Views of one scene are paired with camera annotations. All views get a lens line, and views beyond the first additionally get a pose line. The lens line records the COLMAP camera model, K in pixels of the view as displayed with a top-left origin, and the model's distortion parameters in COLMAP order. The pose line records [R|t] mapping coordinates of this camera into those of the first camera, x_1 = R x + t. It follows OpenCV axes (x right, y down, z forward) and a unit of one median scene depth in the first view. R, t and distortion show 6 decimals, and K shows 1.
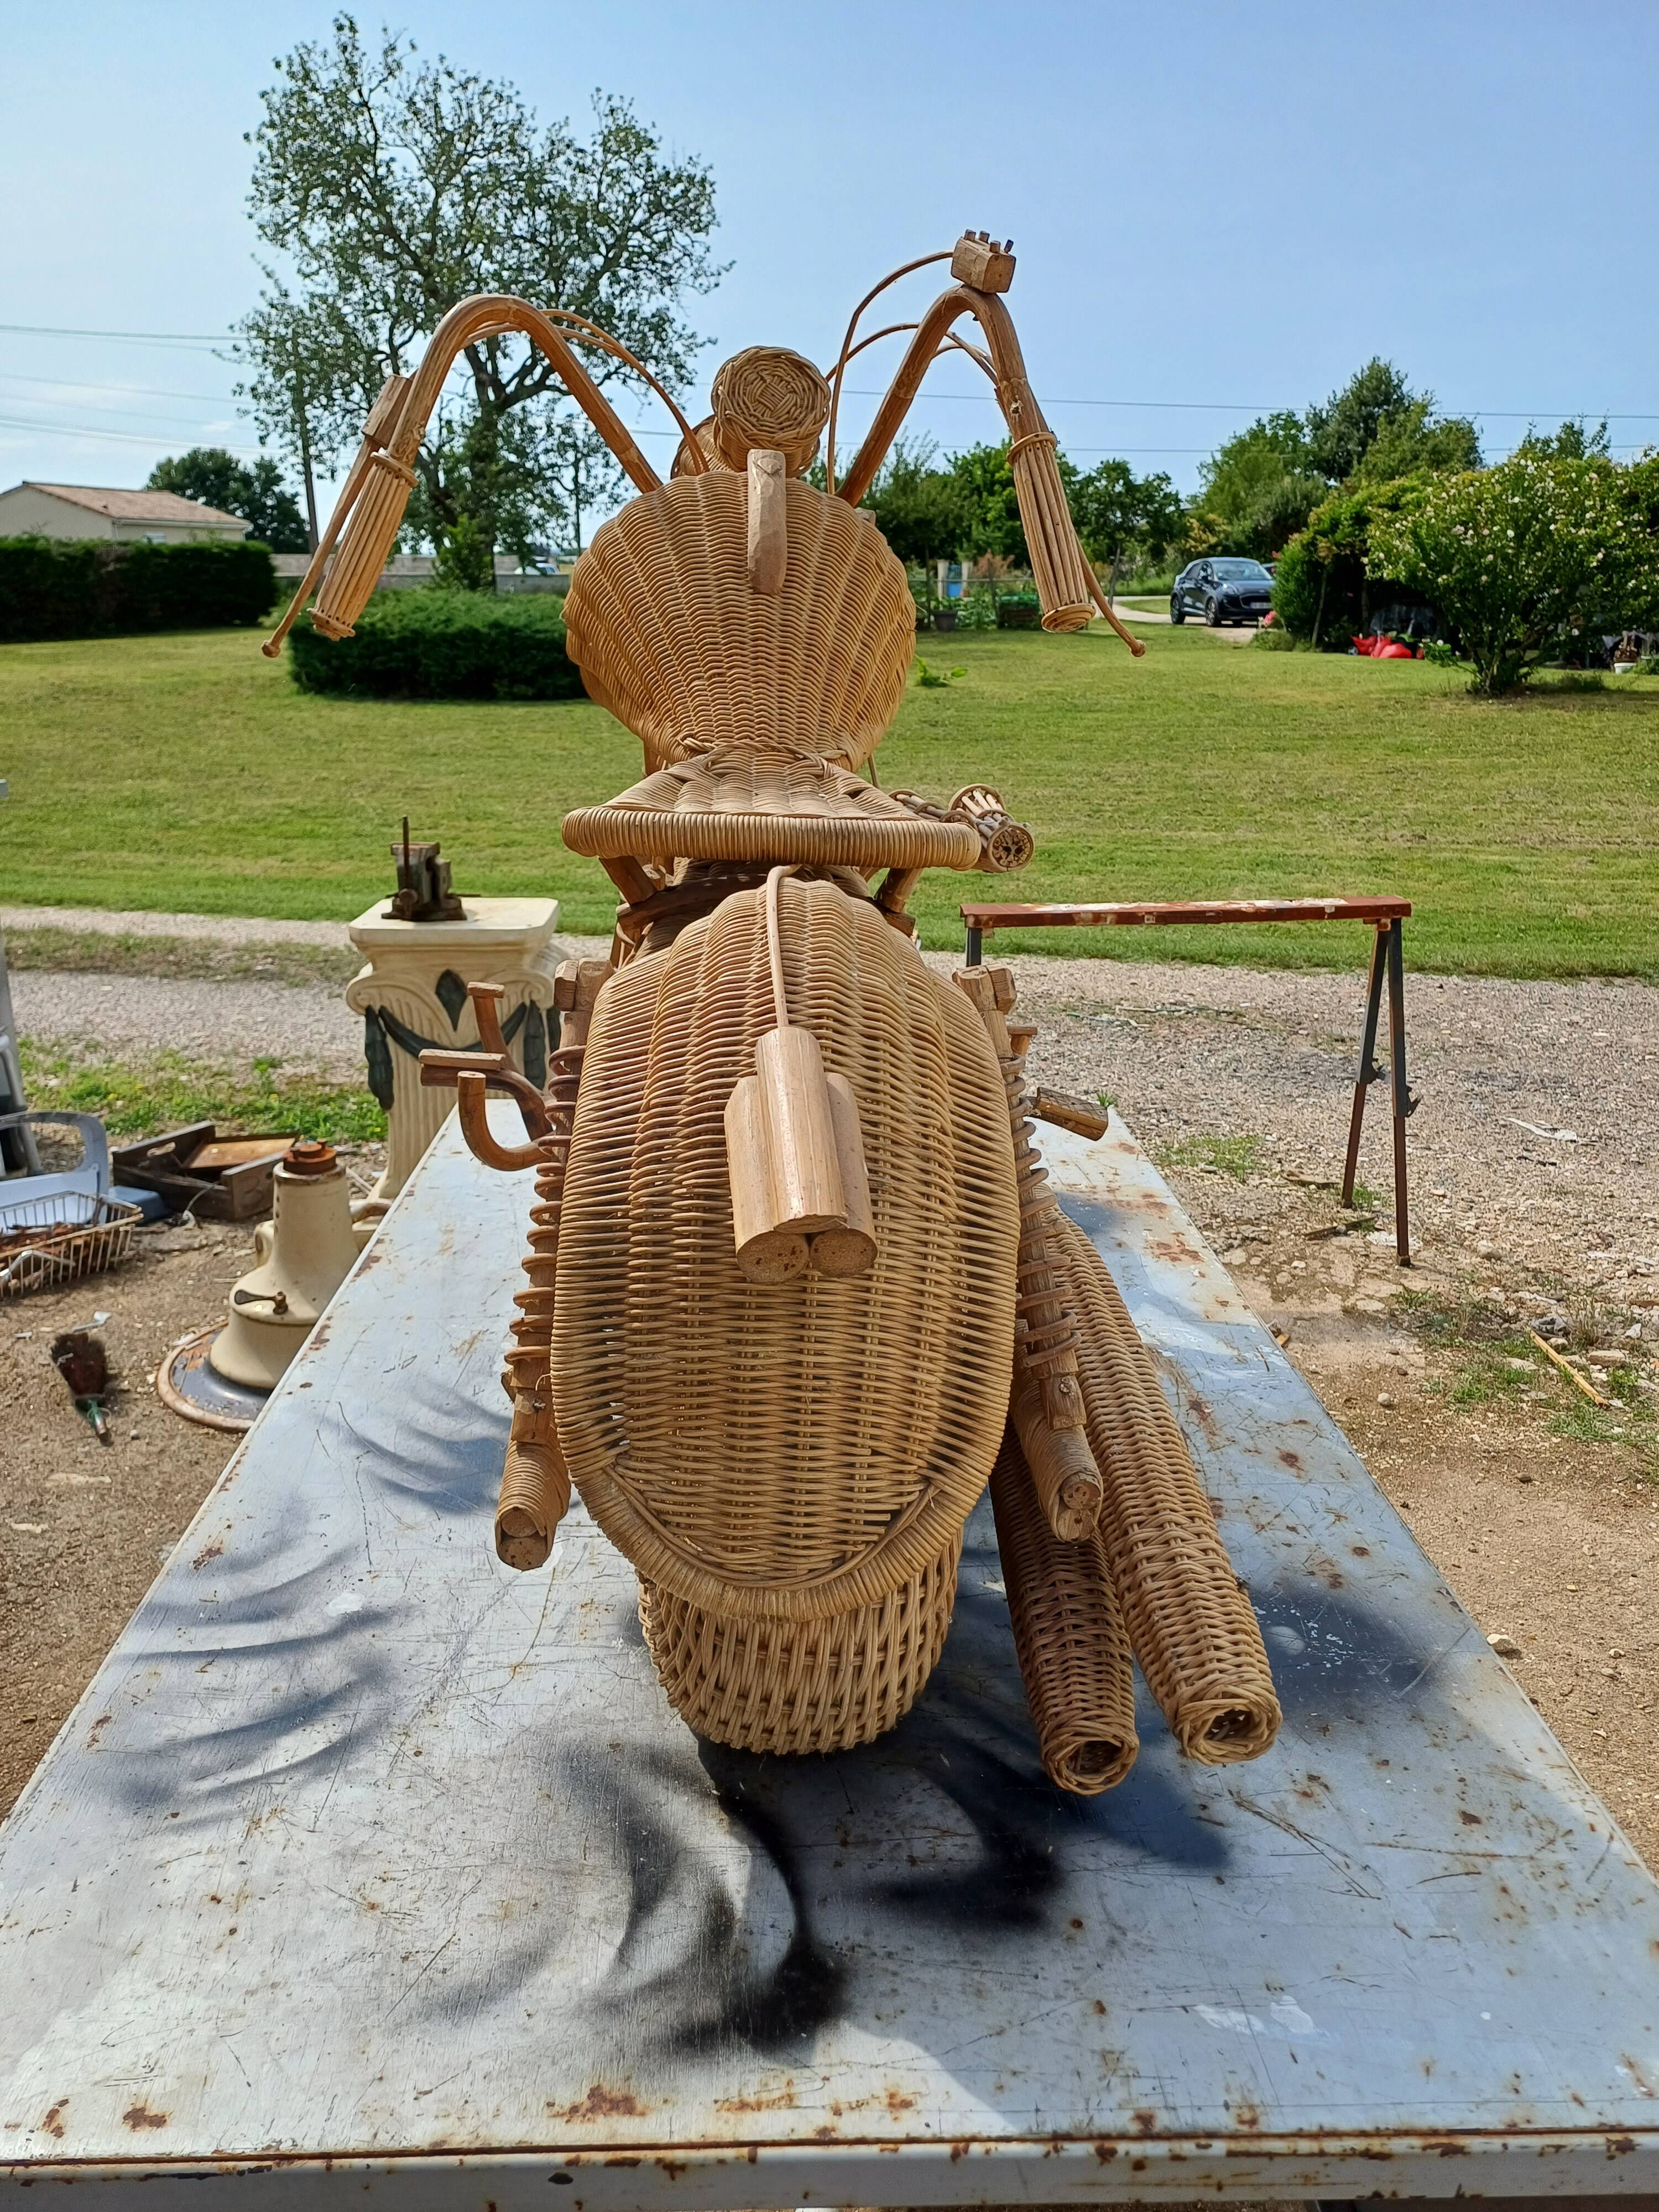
lens RADIAL K [[1657.7, 0, 855.9], [0, 1657.7, 1100.3], [0, 0, 1]] dist [0.052085, -0.055351]
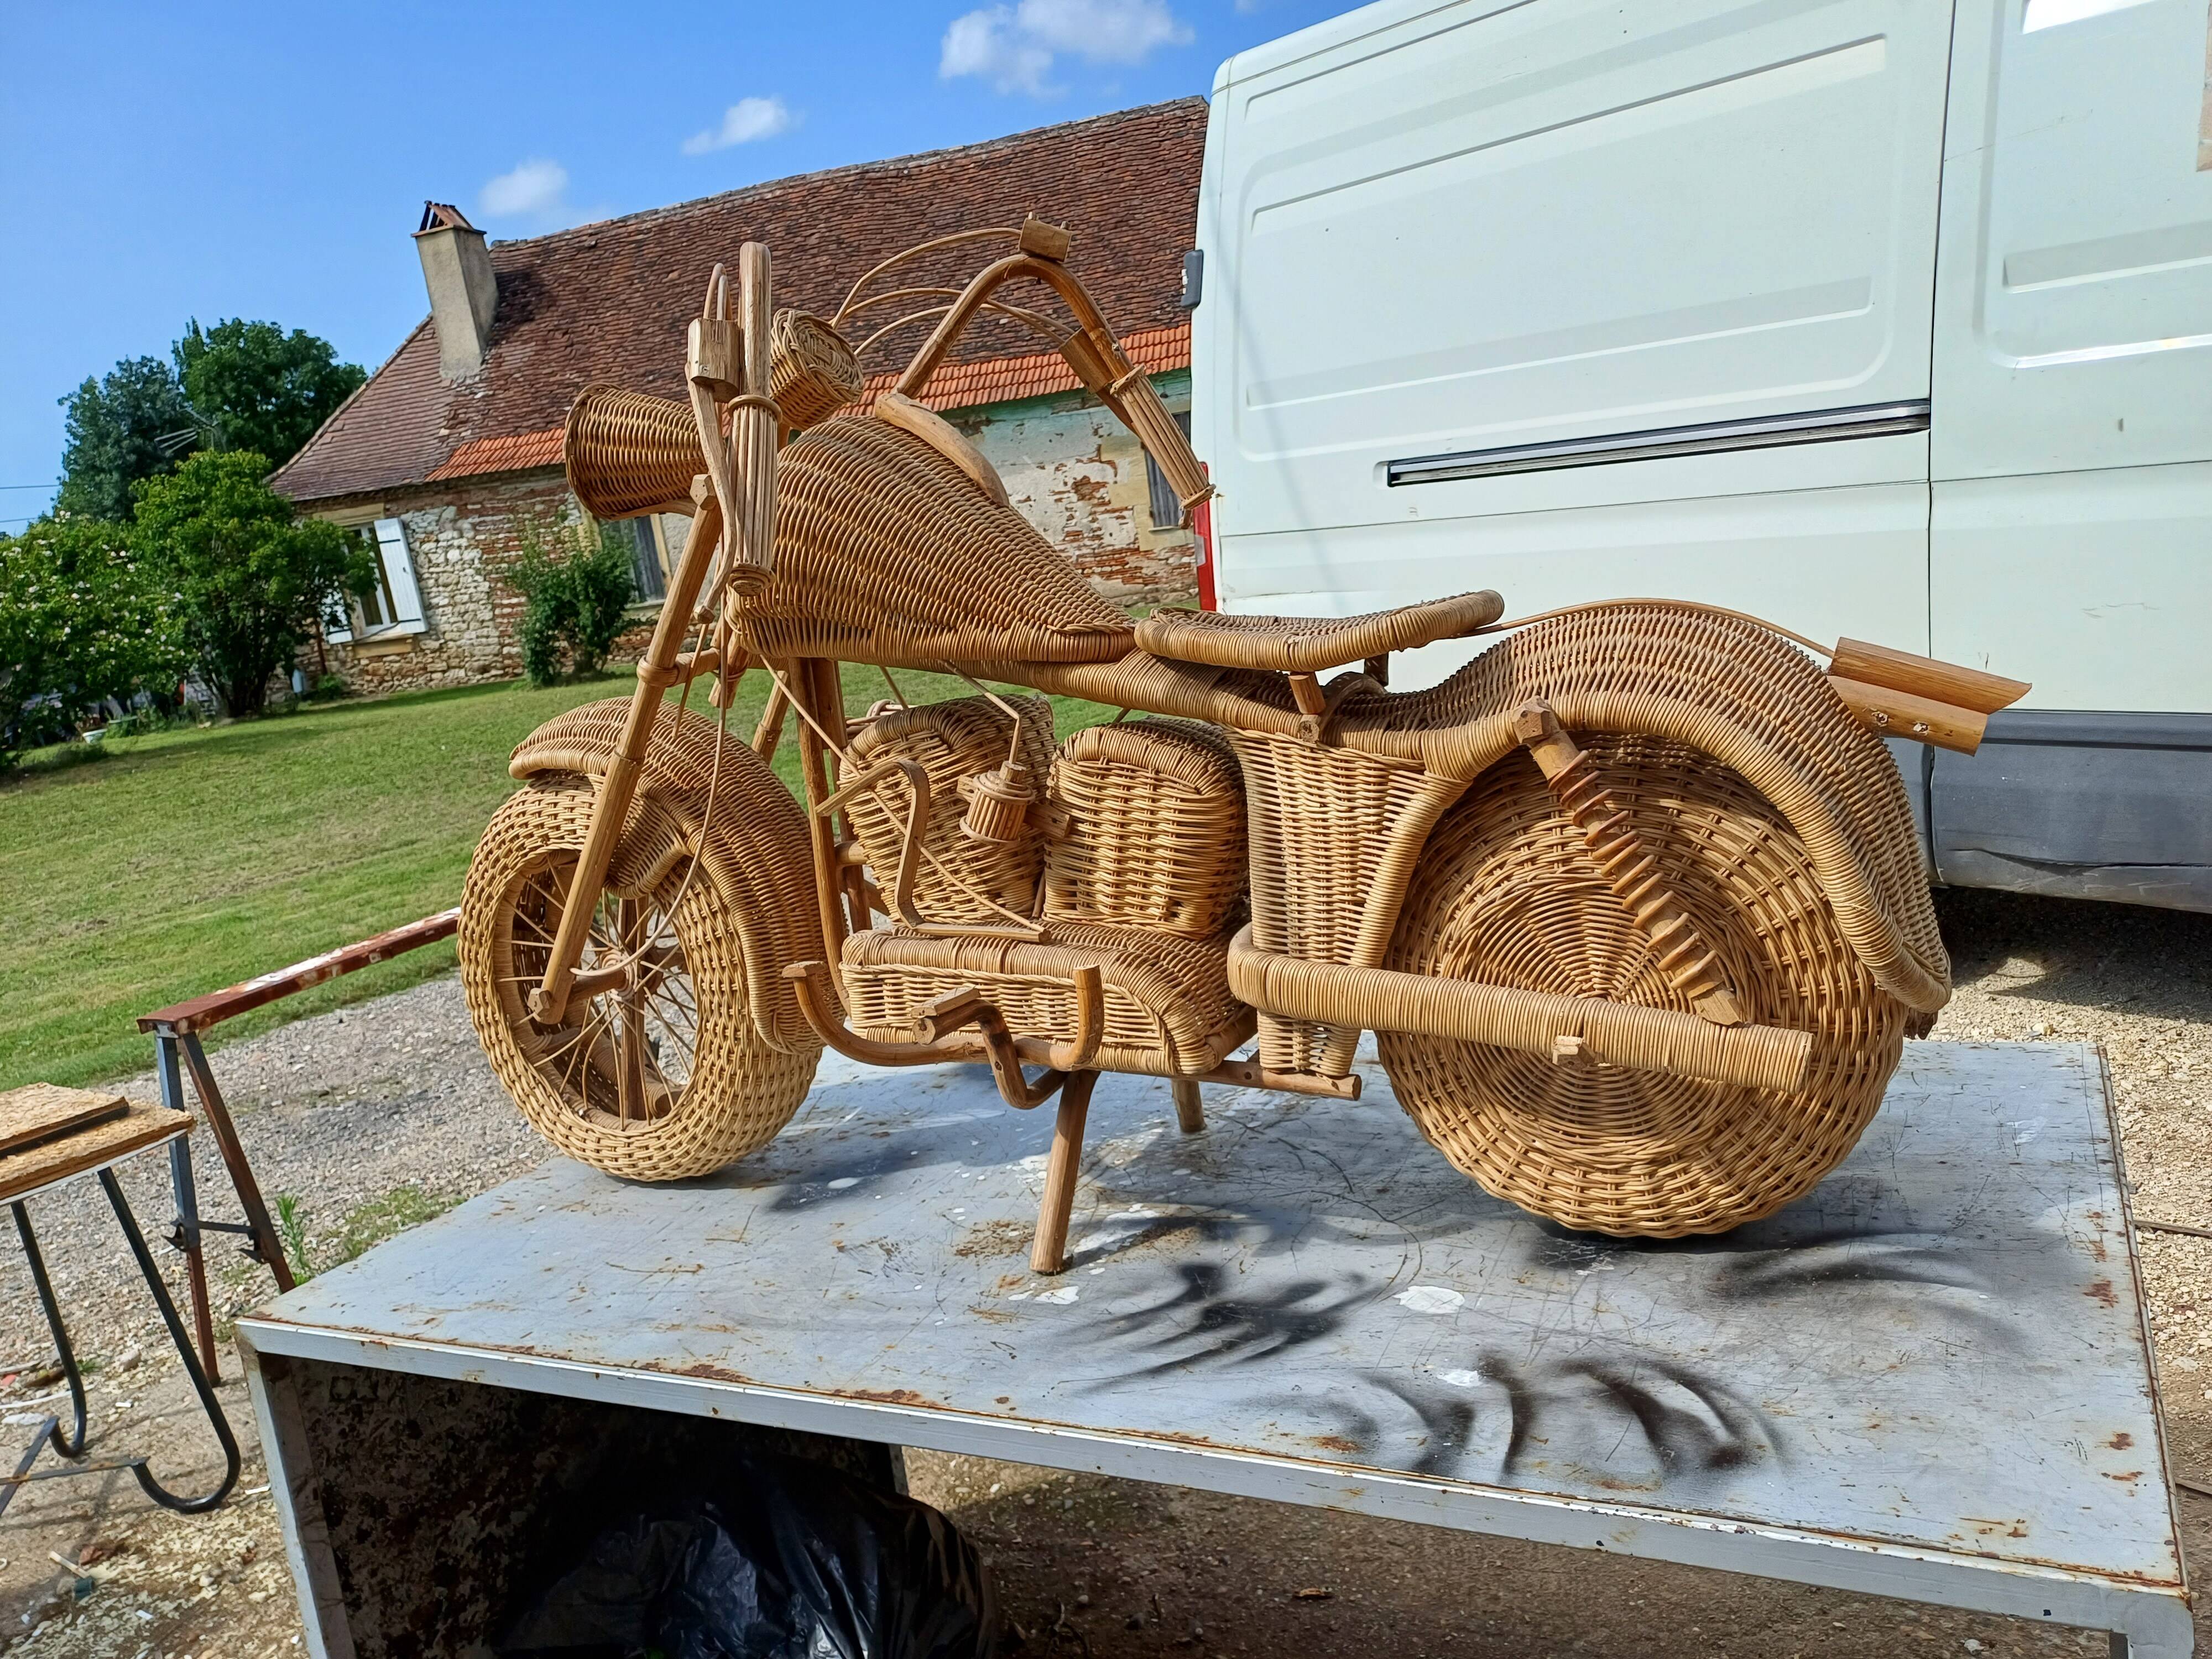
lens RADIAL K [[1644.4, 0, 1142.0], [0, 1644.4, 824.1], [0, 0, 1]] dist [0.066635, -0.065465]
pose [[0.491490, -0.238858, 0.837487, -0.197286], [0.391612, 0.919558, 0.032442, -0.021659], [-0.777867, 0.312025, 0.545493, 0.079460]]
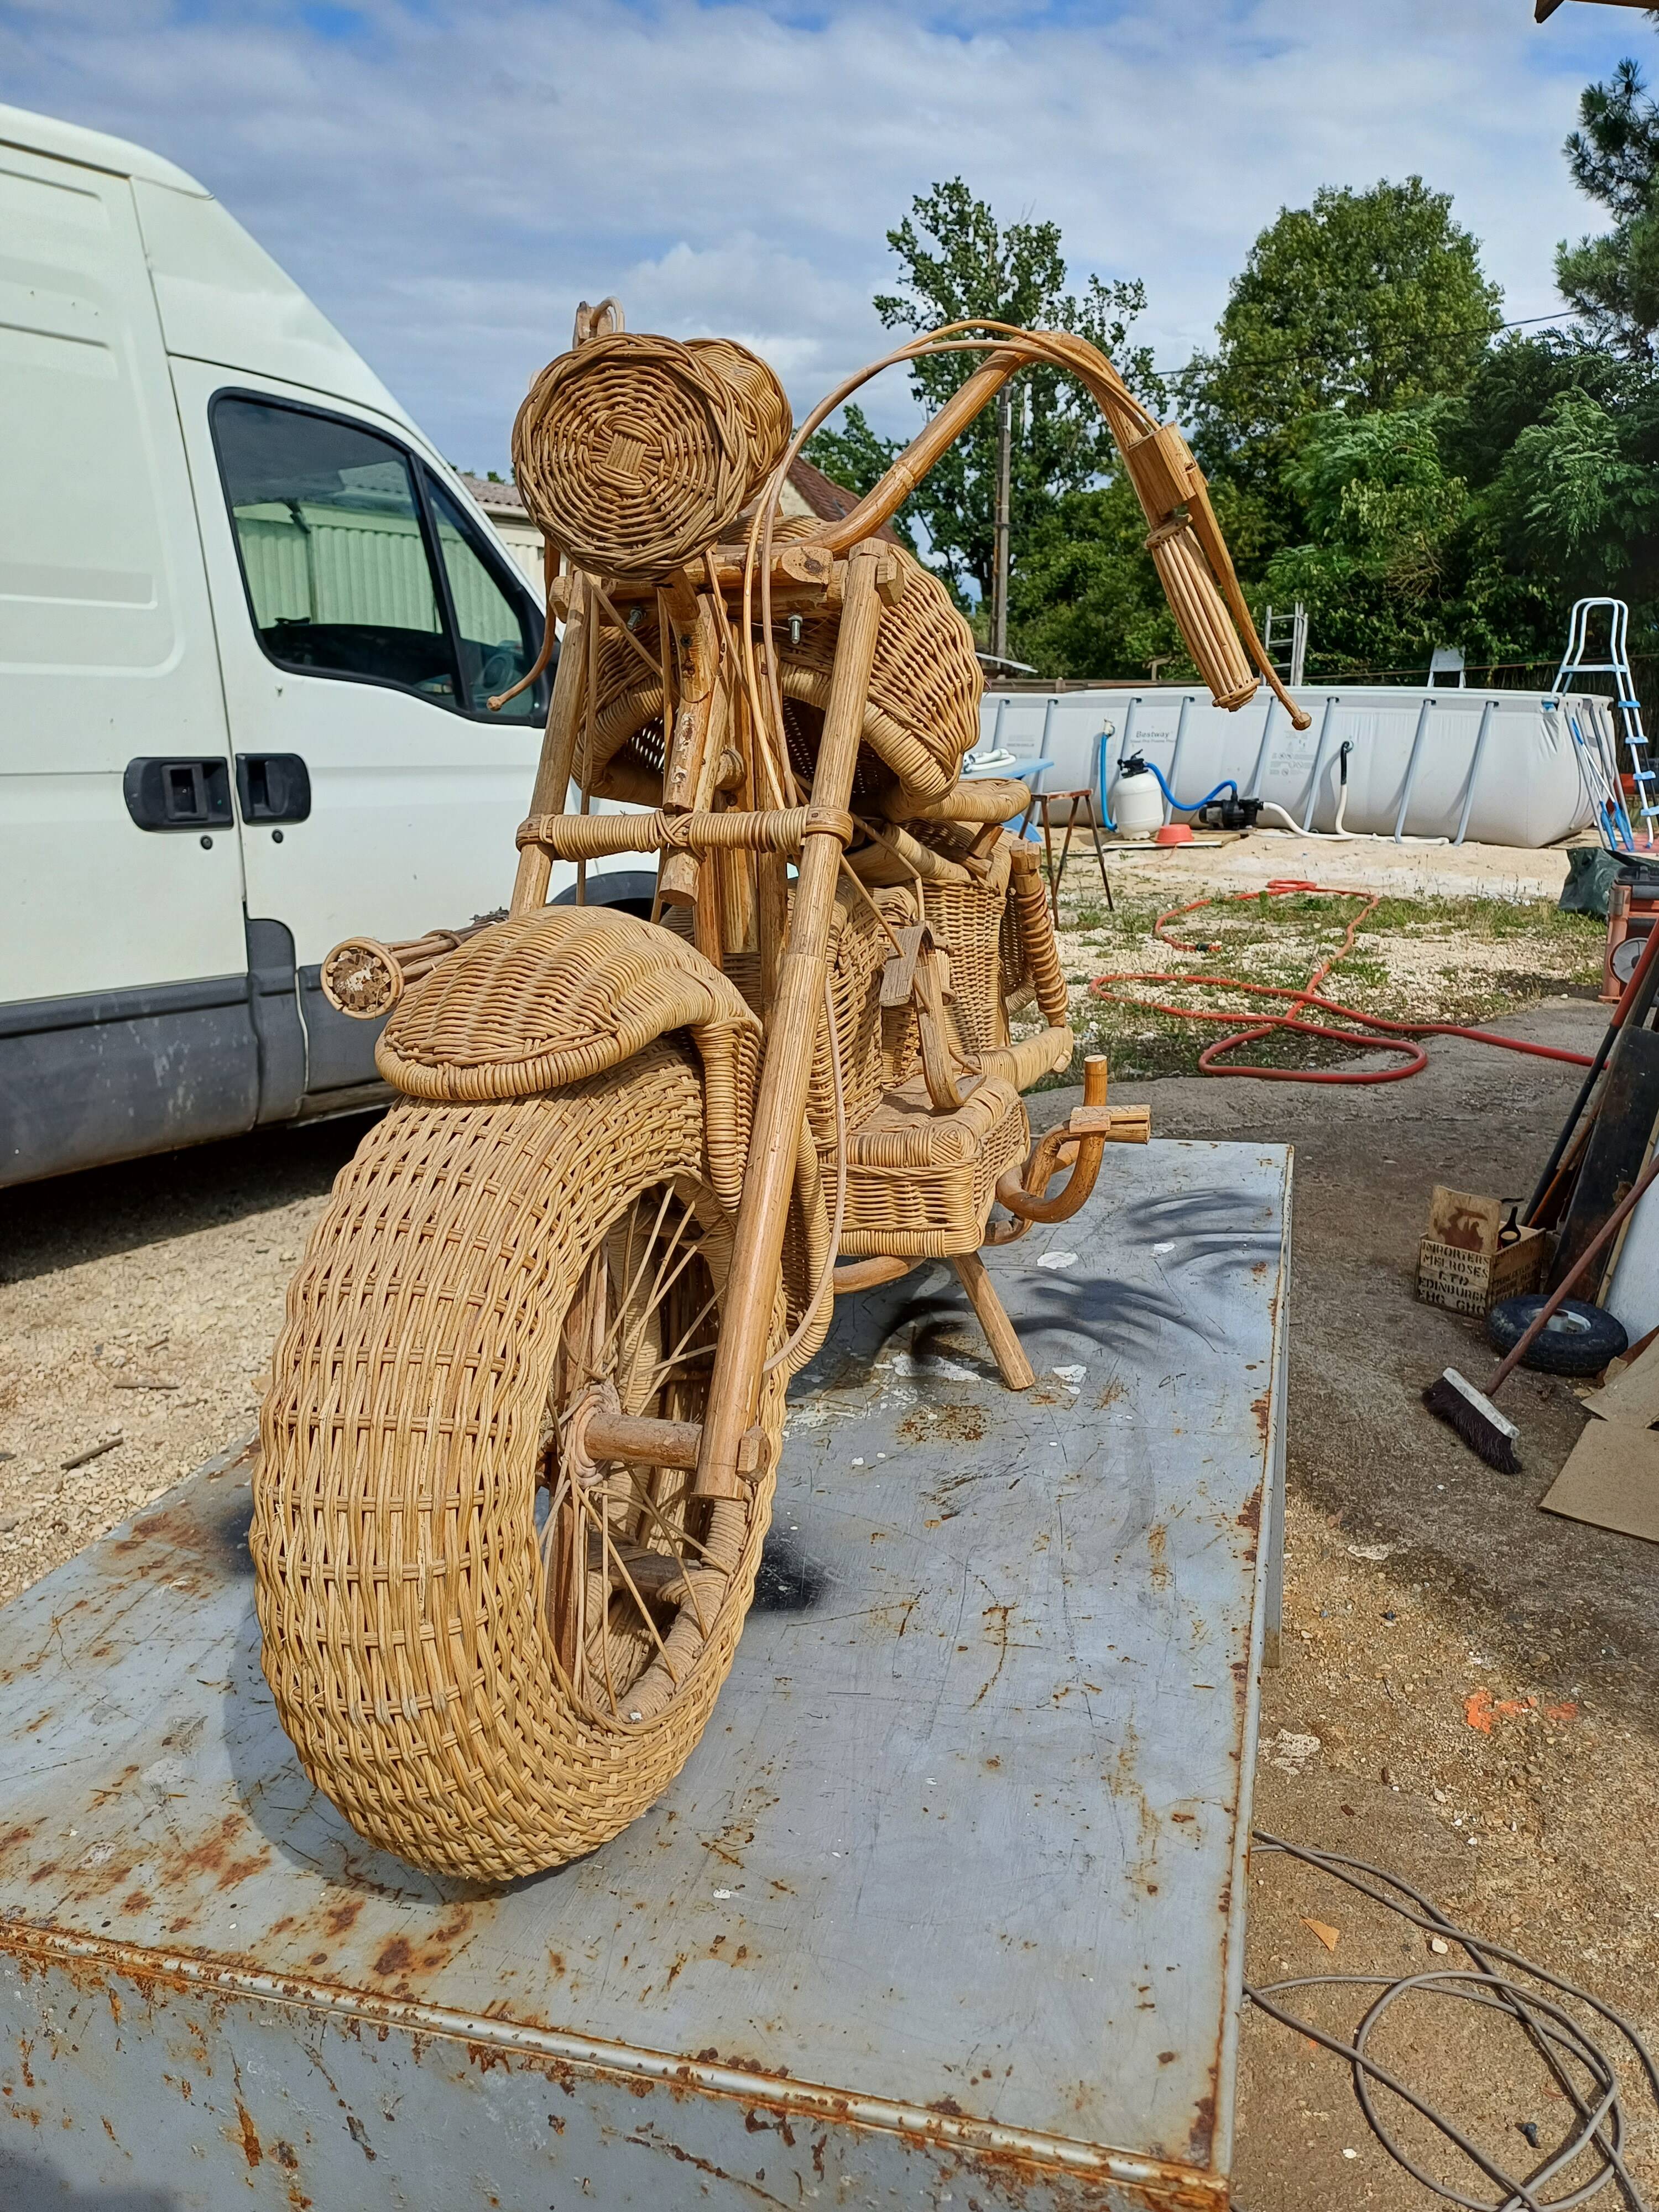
lens RADIAL K [[1657.7, 0, 852.7], [0, 1657.7, 1078.0], [0, 0, 1]] dist [0.052085, -0.055351]
pose [[-0.948729, -0.081435, 0.305420, -0.083787], [0.090420, 0.855947, 0.509096, -0.120614], [-0.302882, 0.510611, -0.804698, 0.390301]]
